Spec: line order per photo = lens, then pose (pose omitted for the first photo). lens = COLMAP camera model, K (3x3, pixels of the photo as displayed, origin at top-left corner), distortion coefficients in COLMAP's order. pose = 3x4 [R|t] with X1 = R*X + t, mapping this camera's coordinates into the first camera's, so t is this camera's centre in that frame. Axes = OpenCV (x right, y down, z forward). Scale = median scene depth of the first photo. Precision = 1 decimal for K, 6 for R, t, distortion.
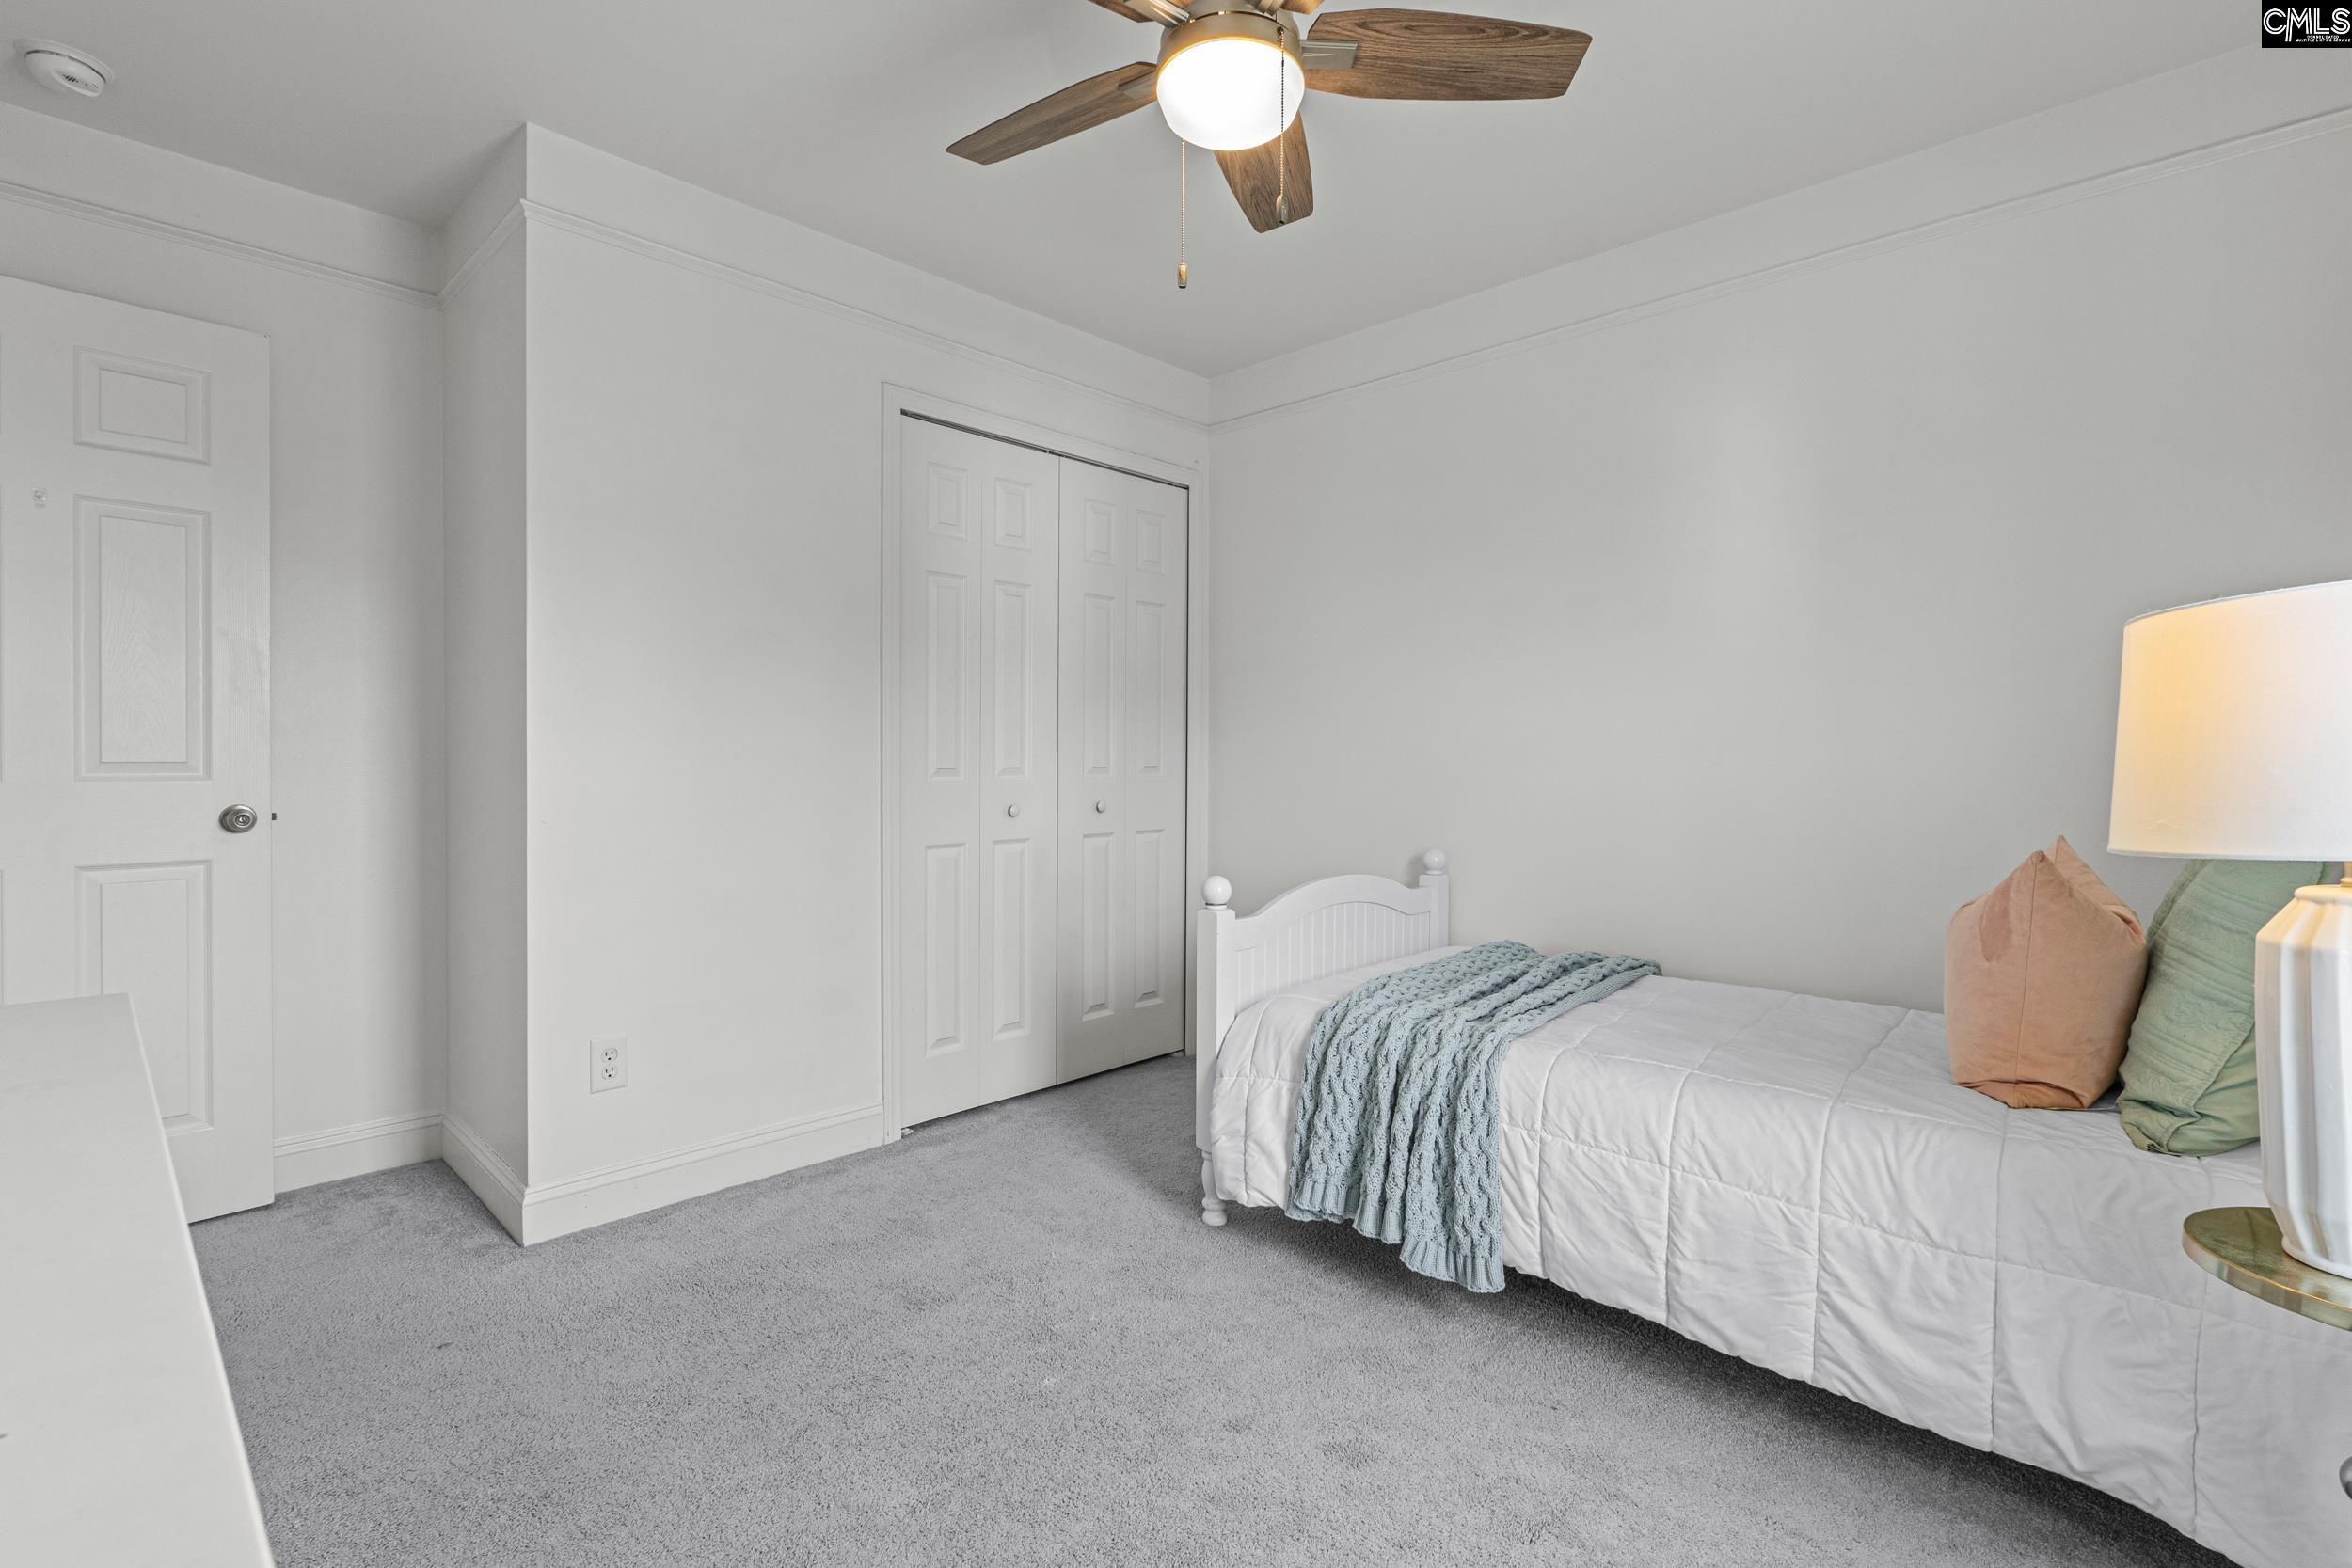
lens RADIAL K [[1080.4, 0, 1166.9], [0, 1080.4, 767.4], [0, 0, 1]] dist [-0.001967, 0.000544]
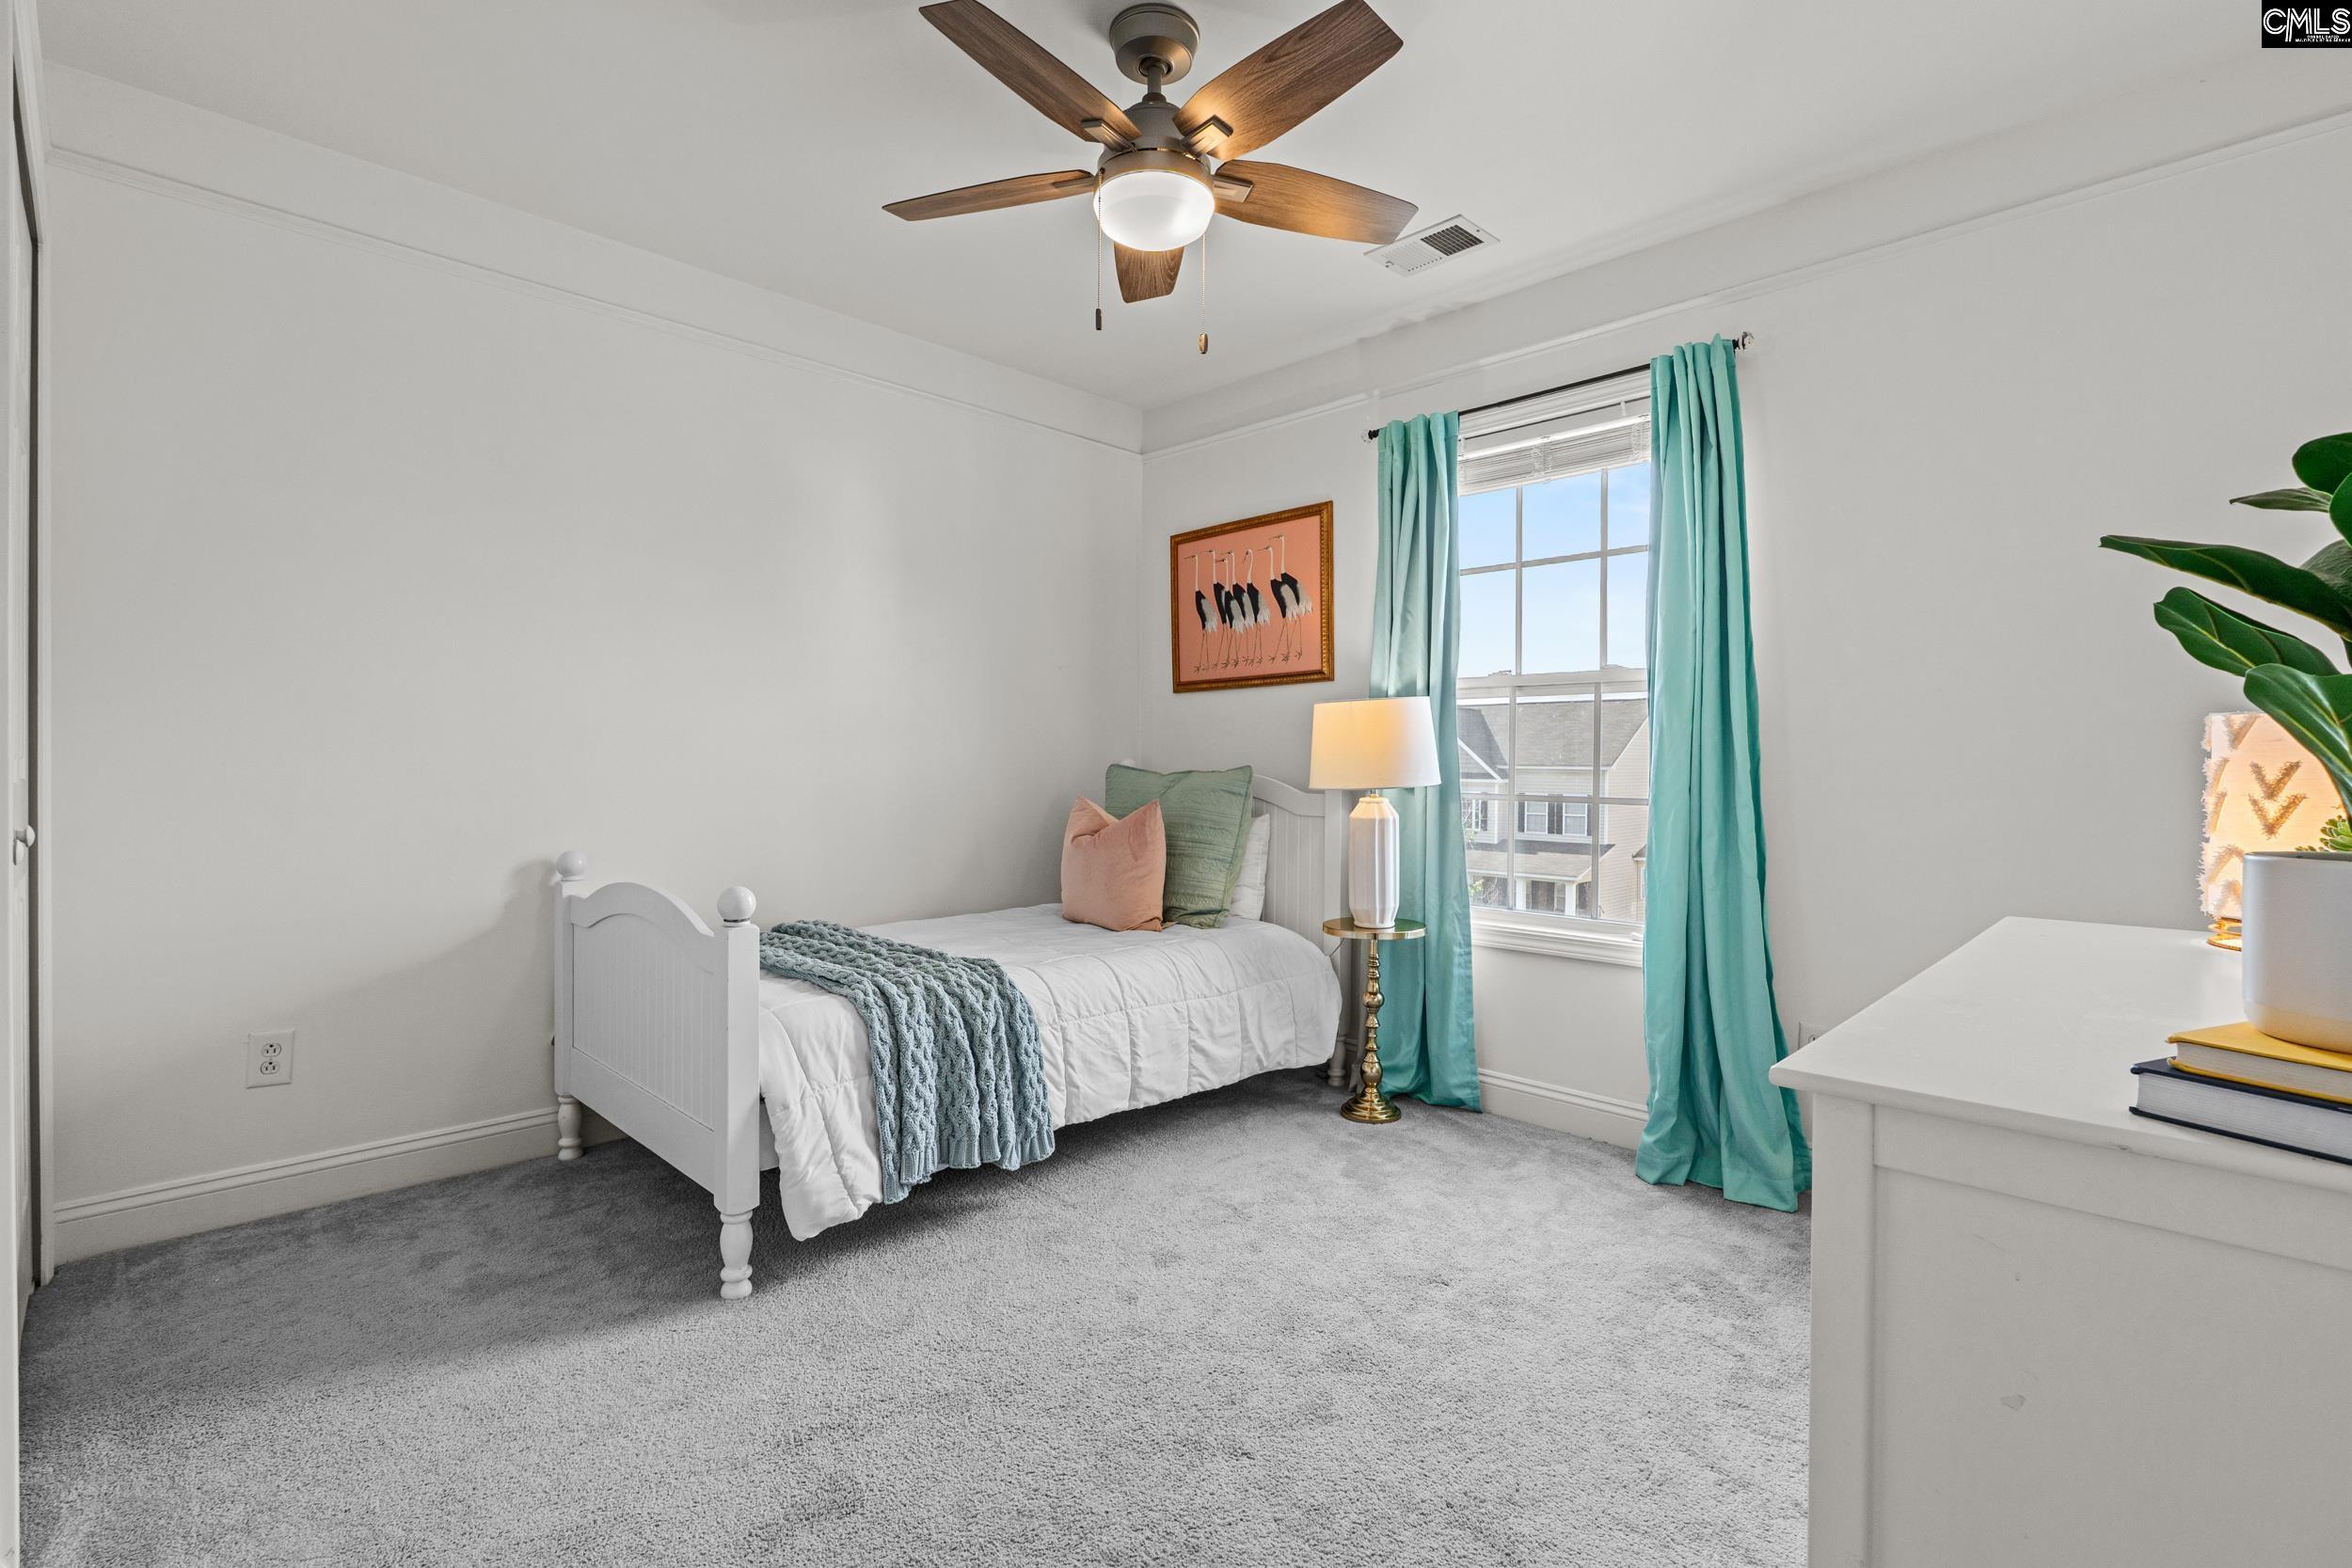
lens RADIAL K [[1080.4, 0, 1166.8], [0, 1080.4, 779.1], [0, 0, 1]] dist [-0.001967, 0.000544]
pose [[0.019952, -0.020718, 0.999586, -1.101702], [0.003093, 0.999782, 0.020660, 0.001134], [-0.999796, 0.002680, 0.020012, 0.904605]]
